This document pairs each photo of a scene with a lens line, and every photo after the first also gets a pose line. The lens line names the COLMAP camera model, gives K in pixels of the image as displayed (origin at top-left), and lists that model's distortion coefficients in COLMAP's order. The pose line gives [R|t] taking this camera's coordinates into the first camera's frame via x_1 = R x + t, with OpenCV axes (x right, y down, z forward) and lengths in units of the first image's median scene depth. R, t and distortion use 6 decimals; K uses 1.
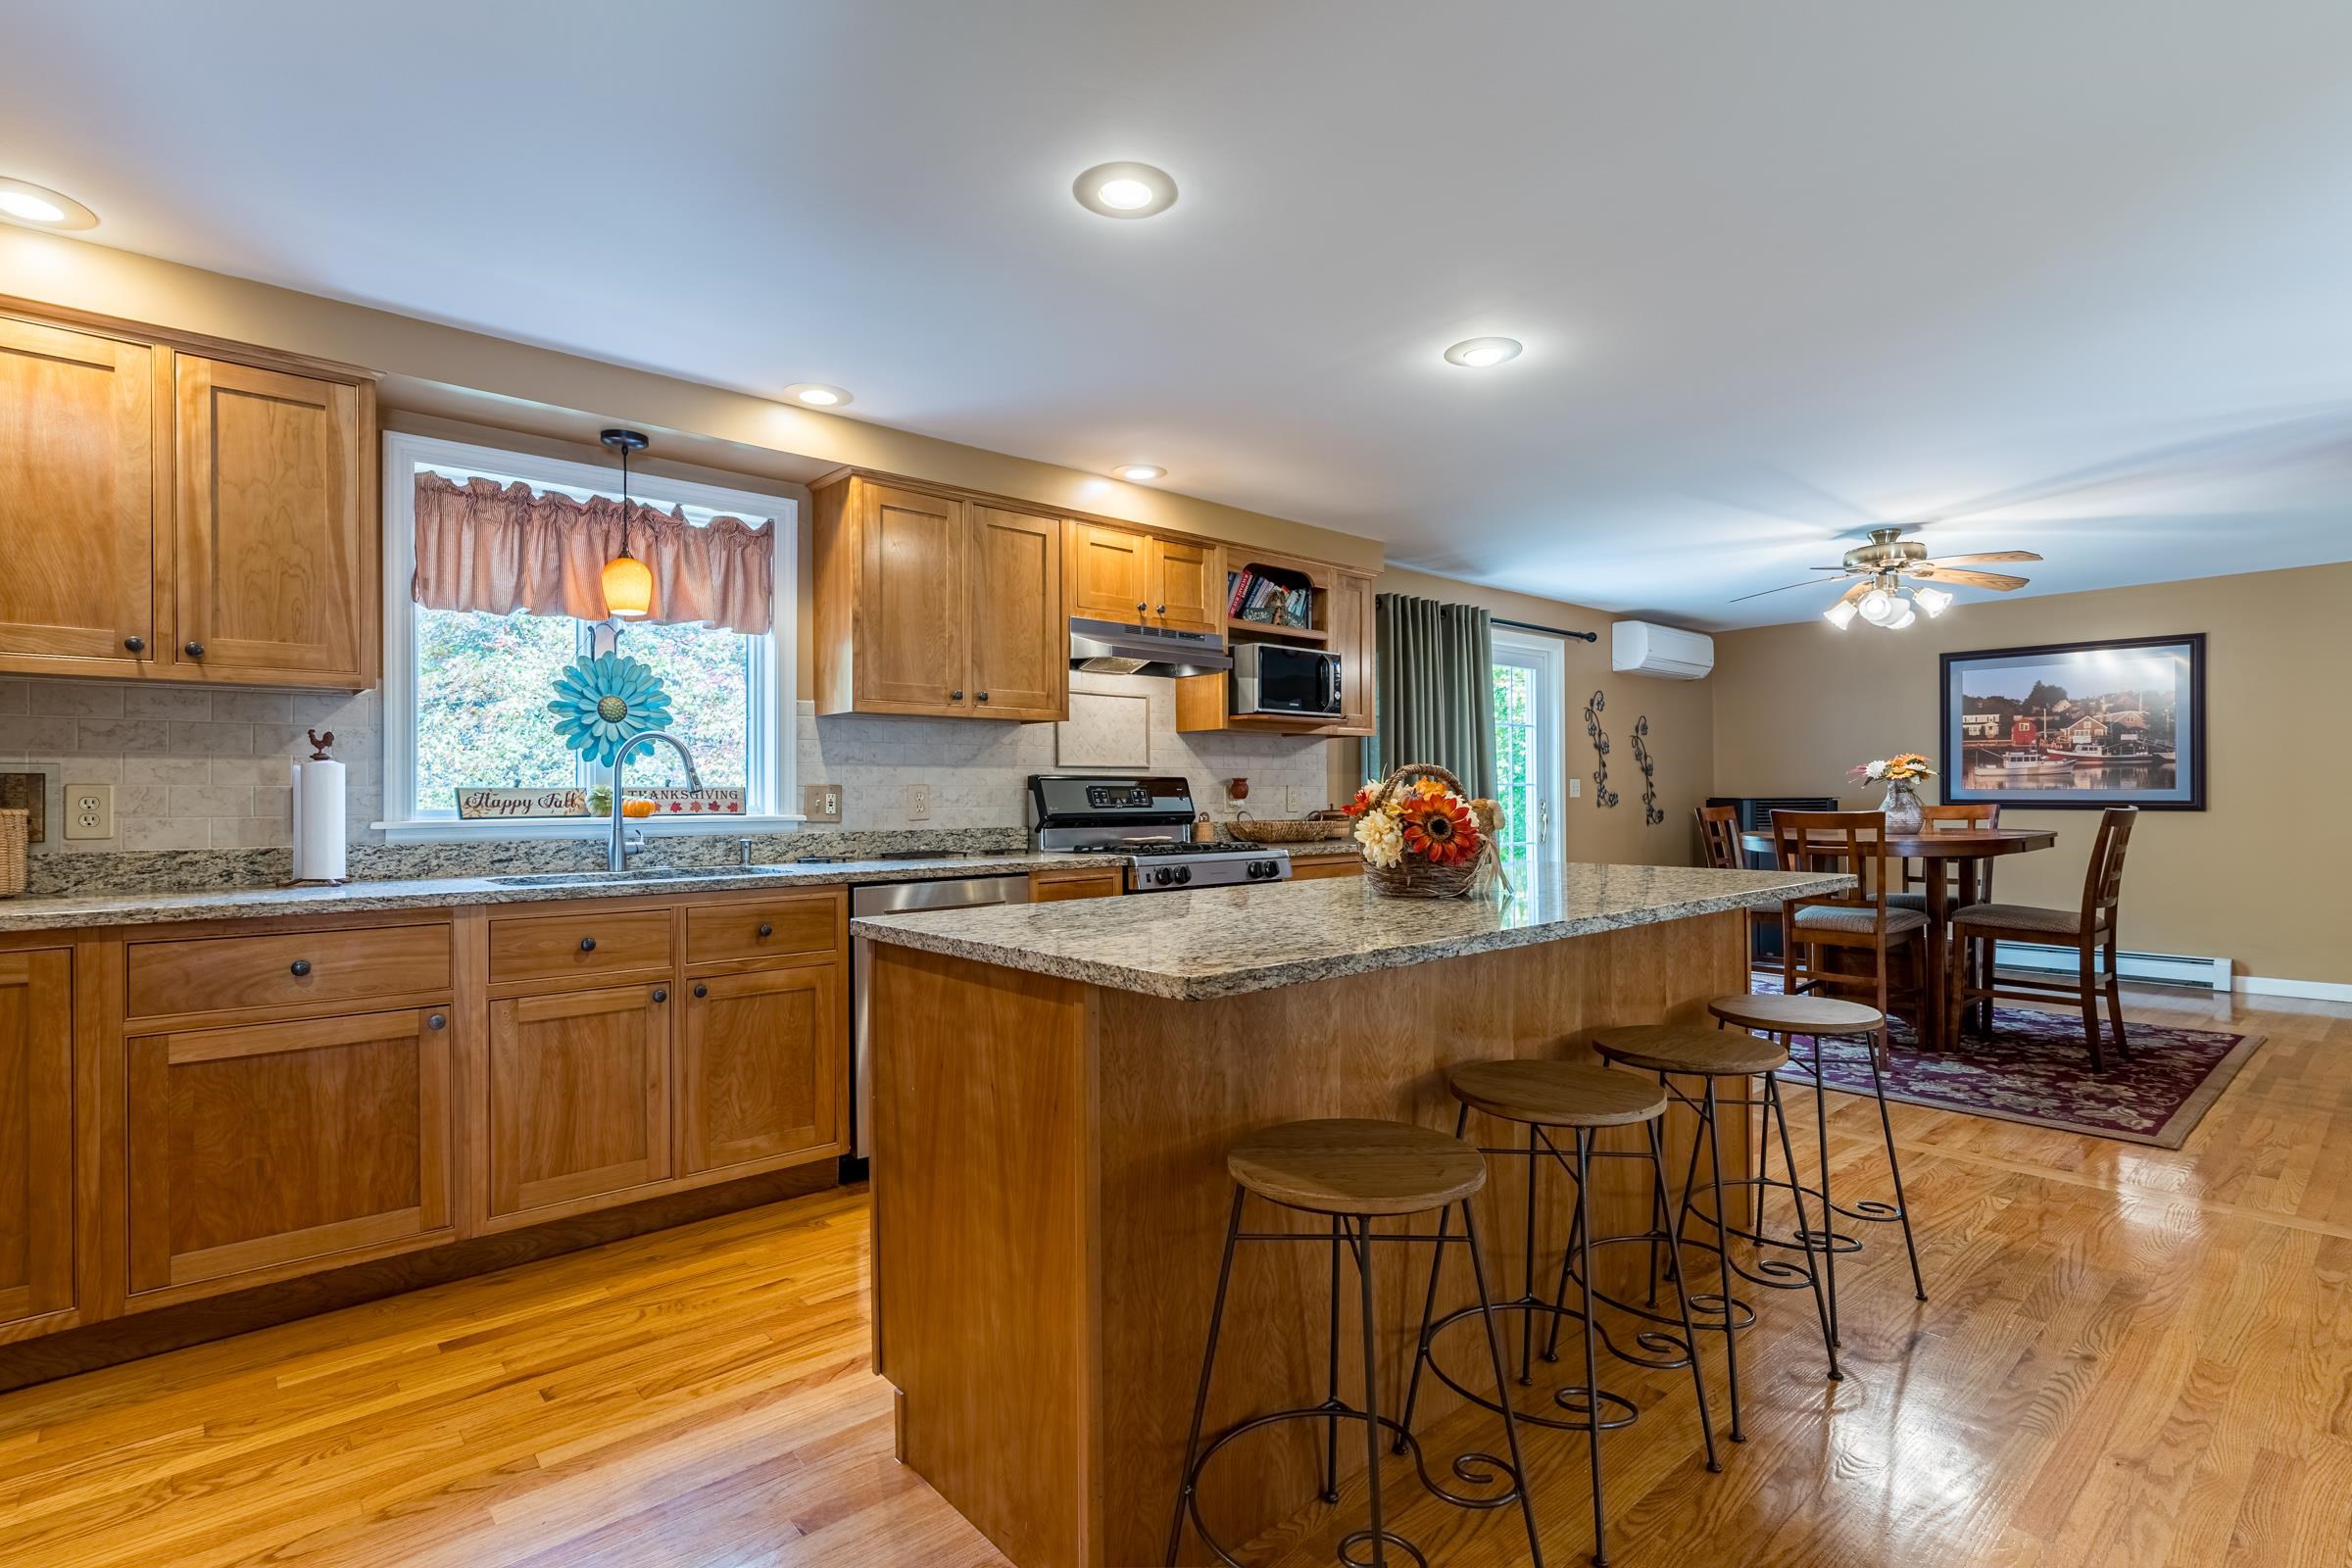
lens RADIAL K [[1117.0, 0, 1173.3], [0, 1117.0, 787.8], [0, 0, 1]] dist [0.000150, -0.000588]
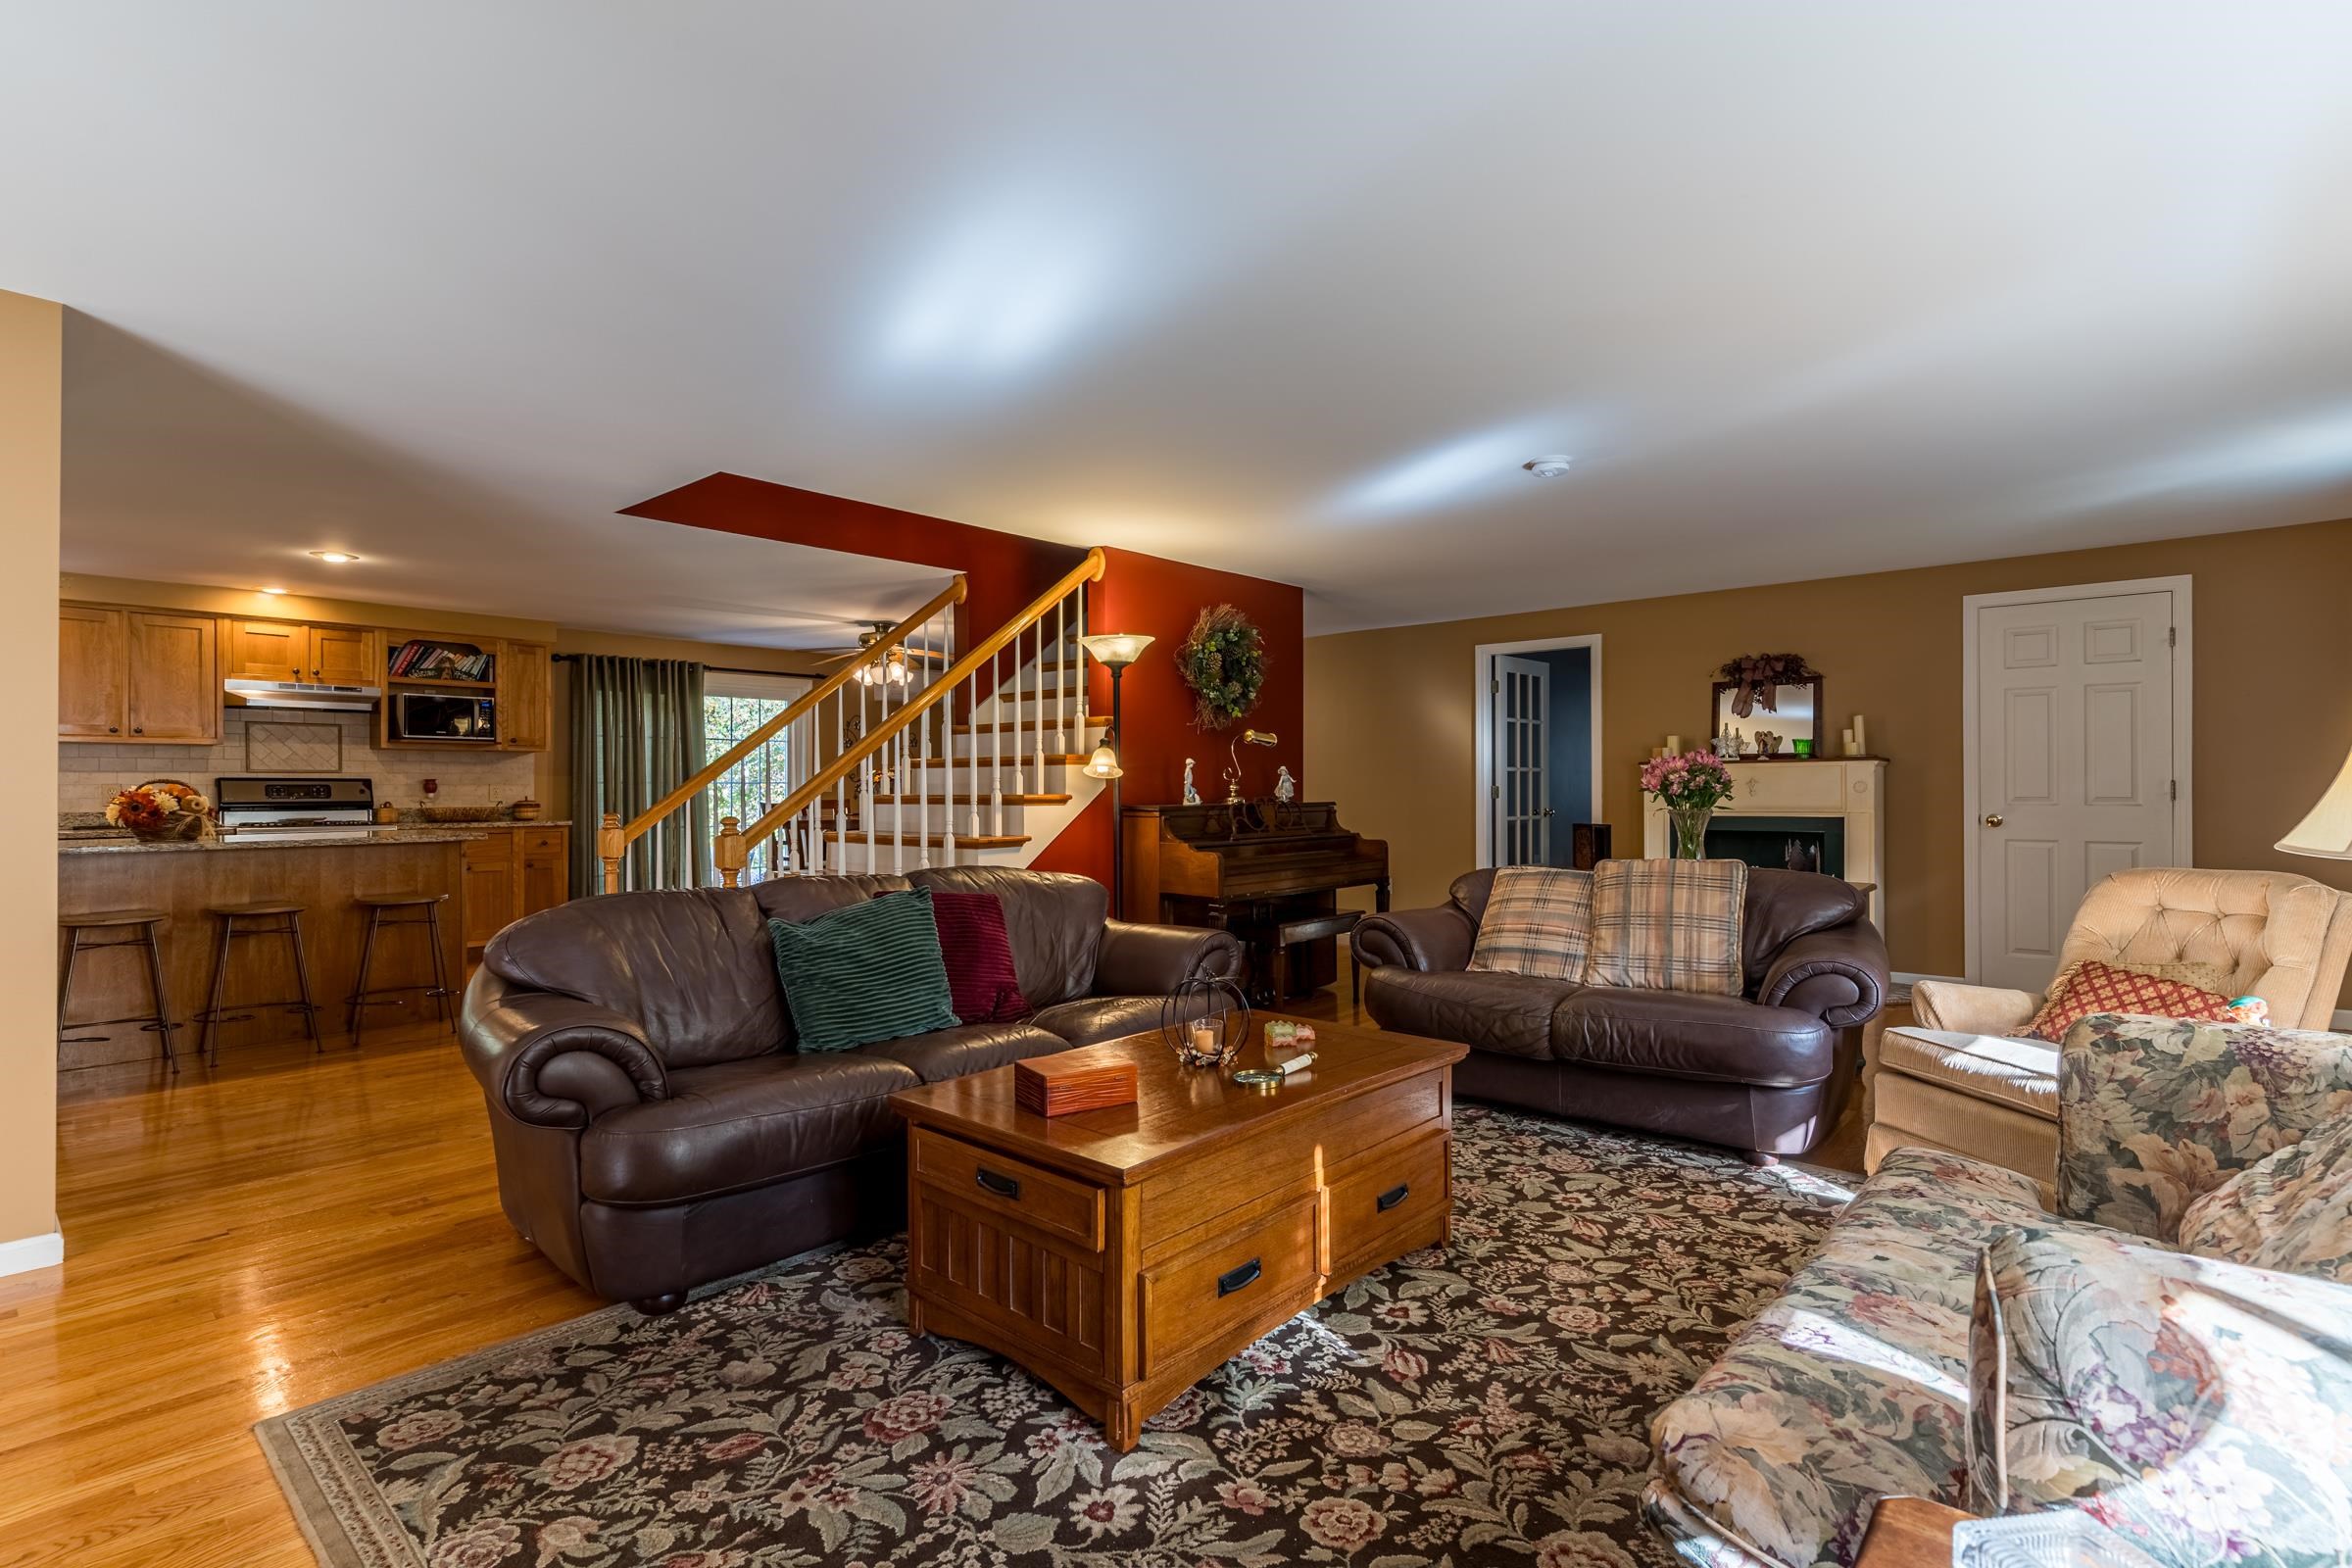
lens RADIAL K [[1113.7, 0, 1176.0], [0, 1113.7, 784.0], [0, 0, 1]] dist [0.001436, 0.000125]
pose [[0.992049, 0.004186, 0.125783, 0.789995], [-0.004734, 0.999981, 0.004060, -0.012081], [-0.125764, -0.004623, 0.992049, -0.564064]]
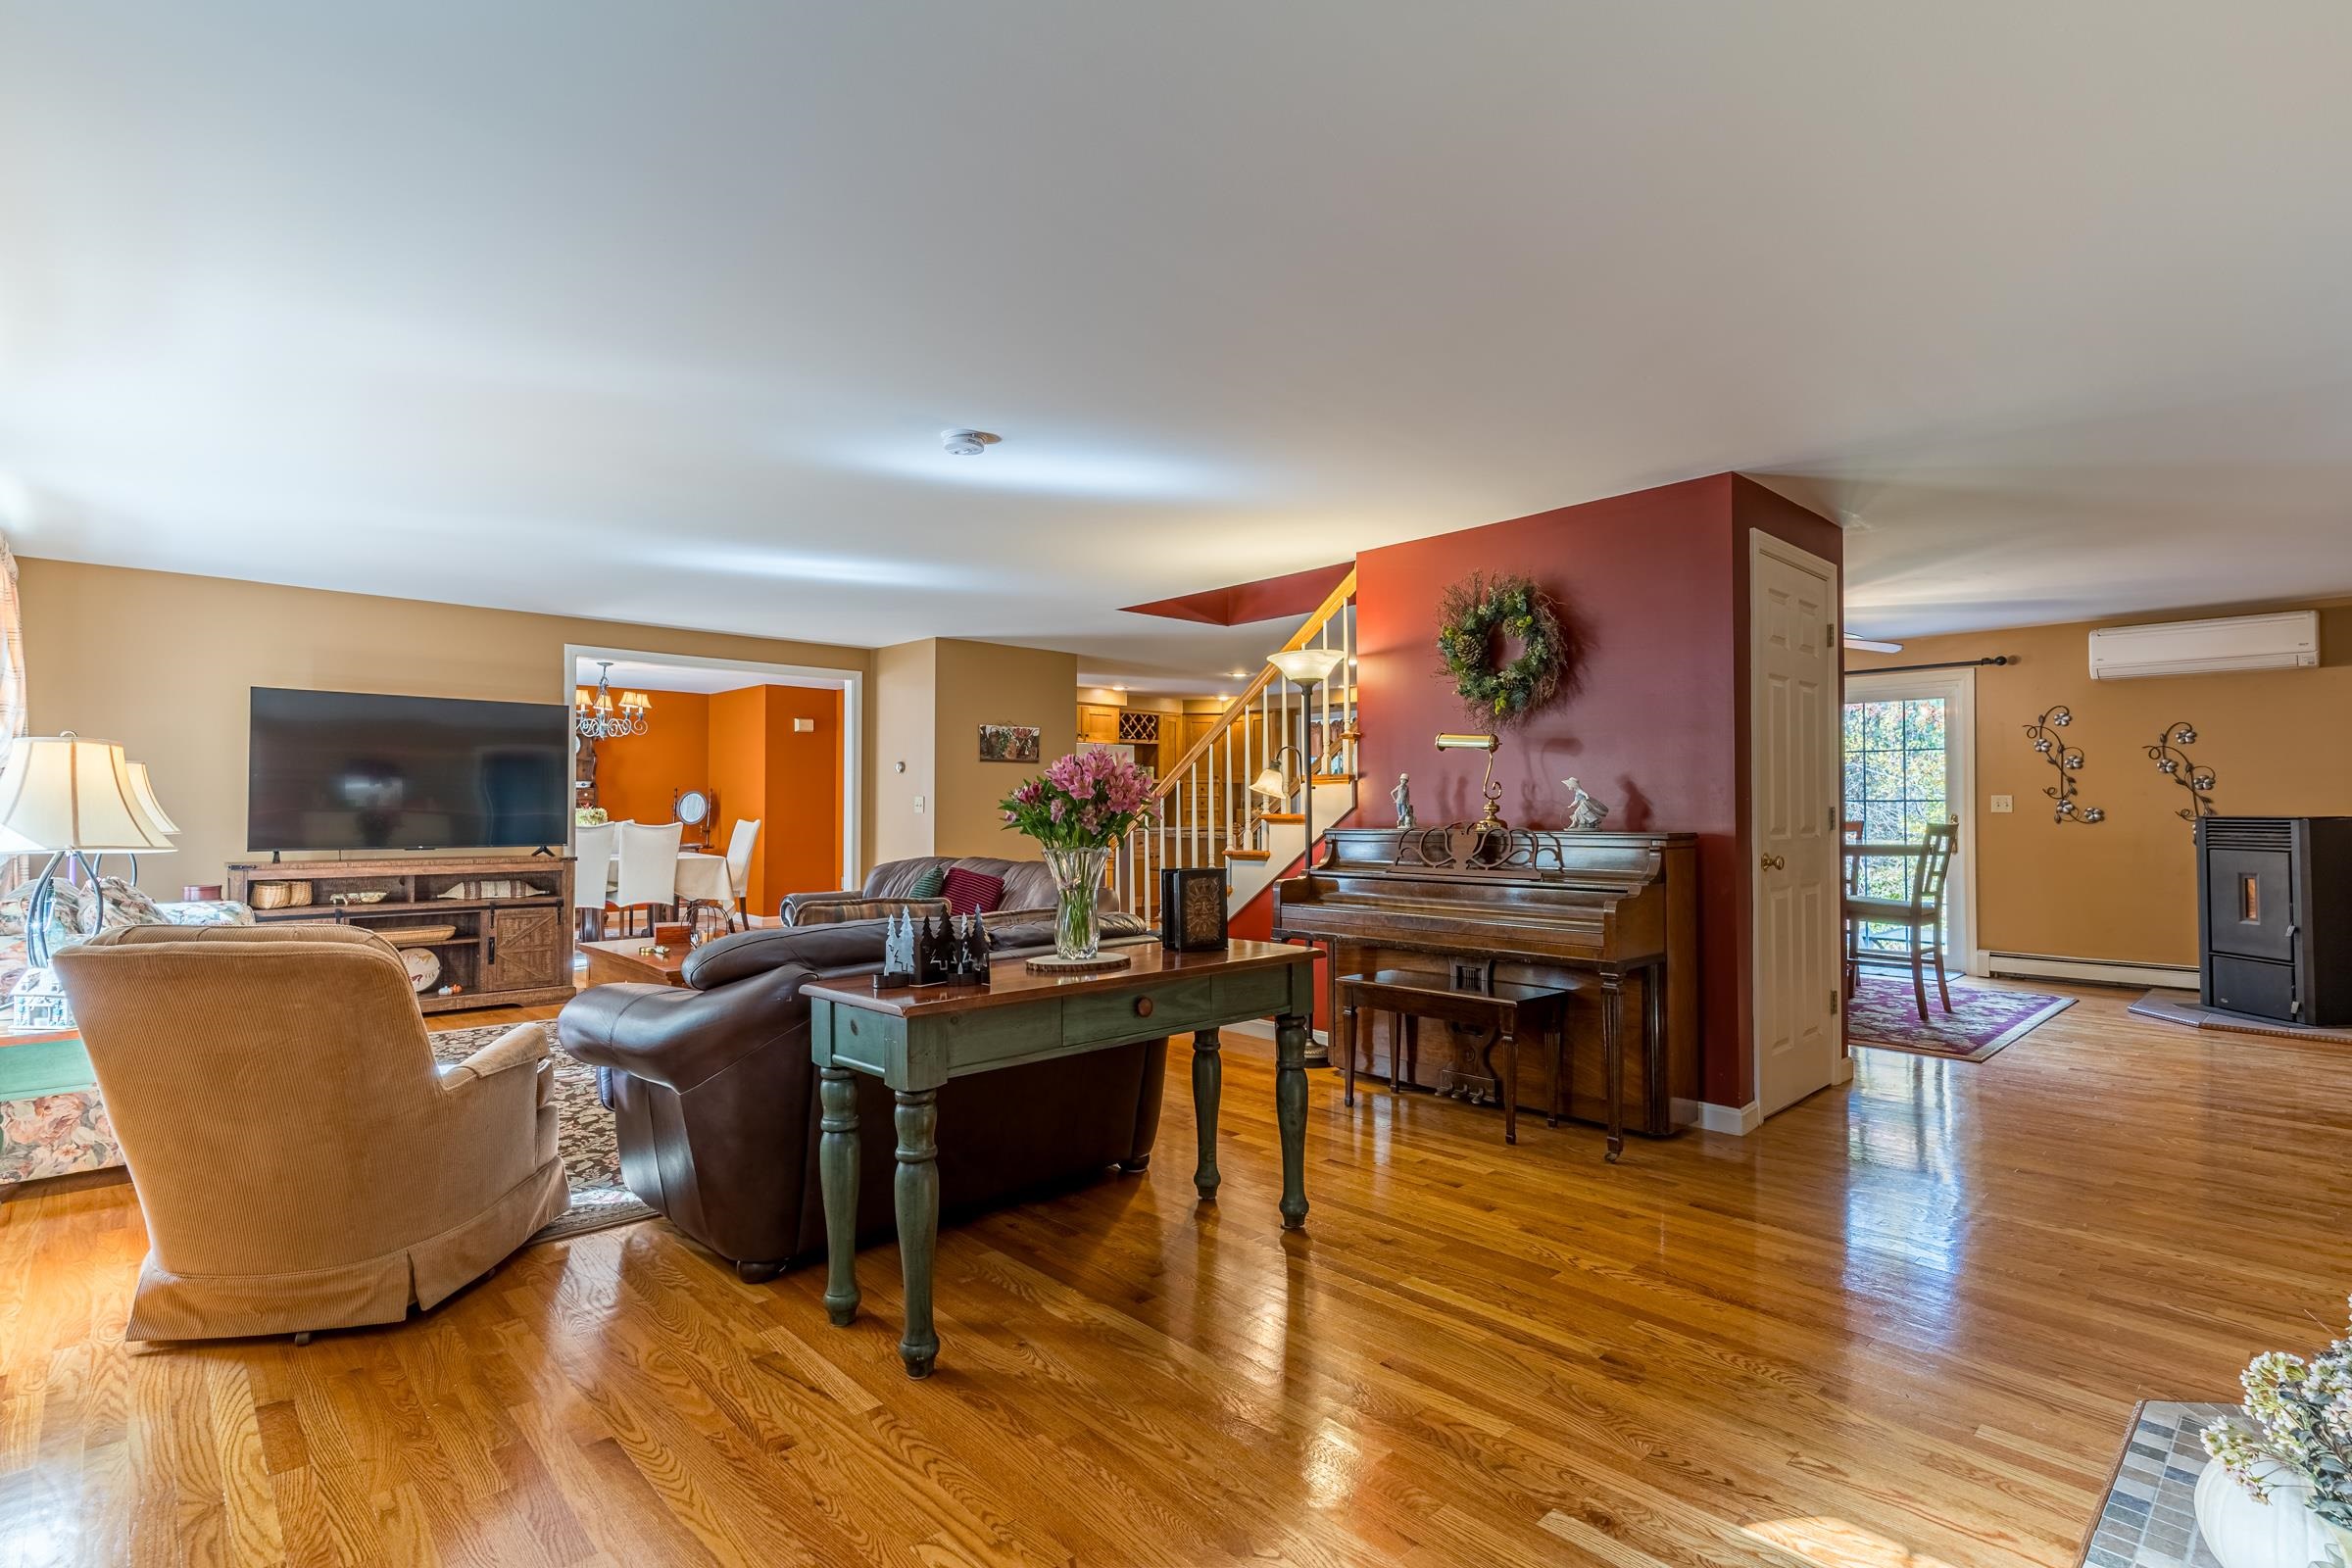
lens RADIAL K [[1113.7, 0, 1176.0], [0, 1113.7, 784.0], [0, 0, 1]] dist [0.001436, 0.000125]
pose [[0.038388, -0.012181, -0.999189, 1.775309], [0.006877, 0.999905, -0.011926, -0.014938], [0.999239, -0.006413, 0.038468, 0.227643]]
